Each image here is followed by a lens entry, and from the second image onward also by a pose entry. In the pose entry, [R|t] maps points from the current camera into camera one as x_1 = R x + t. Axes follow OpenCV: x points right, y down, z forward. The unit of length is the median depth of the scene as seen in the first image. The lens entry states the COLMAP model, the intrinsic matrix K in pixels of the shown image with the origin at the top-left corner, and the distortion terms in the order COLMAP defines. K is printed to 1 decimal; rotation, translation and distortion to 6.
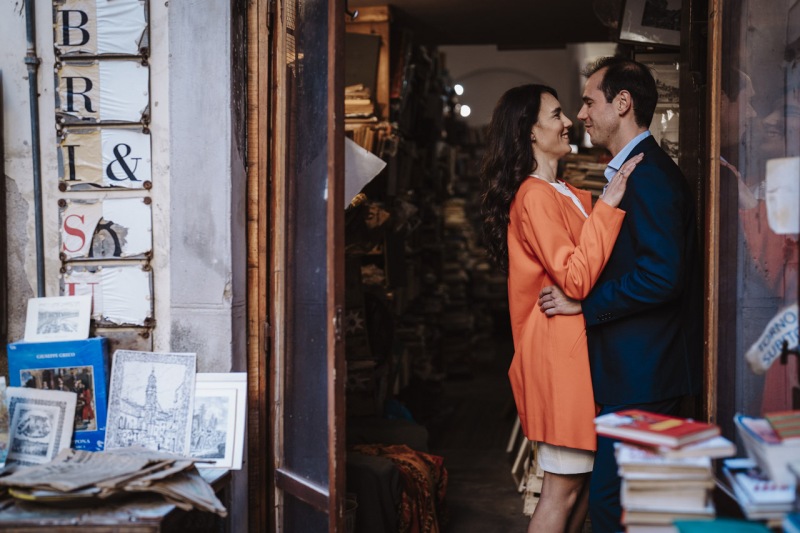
lens RADIAL K [[1160.4, 0, 397.1], [0, 1160.4, 273.5], [0, 0, 1]] dist [0.016751, 0.000000]
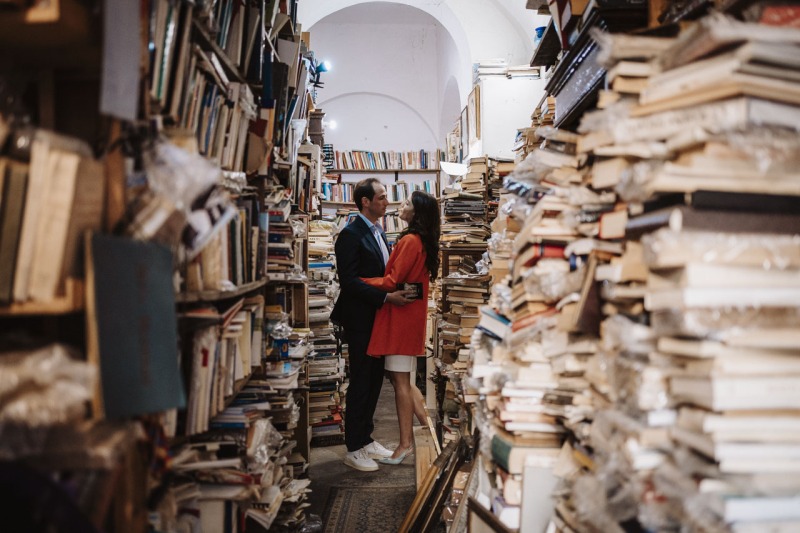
lens RADIAL K [[822.2, 0, 398.6], [0, 822.2, 259.7], [0, 0, 1]] dist [0.005679, 0.000000]
pose [[0.989223, 0.001854, 0.146403, 0.067240], [0.004296, 0.999122, -0.041679, -0.038049], [-0.146352, 0.041859, 0.988347, 1.472408]]
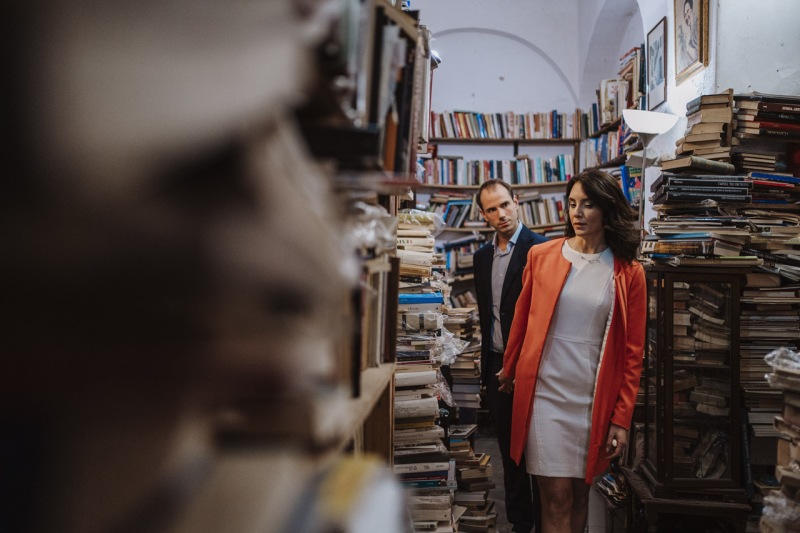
lens RADIAL K [[822.2, 0, 402.4], [0, 822.2, 267.6], [0, 0, 1]] dist [0.005679, 0.000000]
pose [[0.998105, 0.017657, 0.058947, 0.093192], [-0.016416, 0.999634, -0.021484, -0.126471], [-0.059305, 0.020476, 0.998030, 2.497415]]
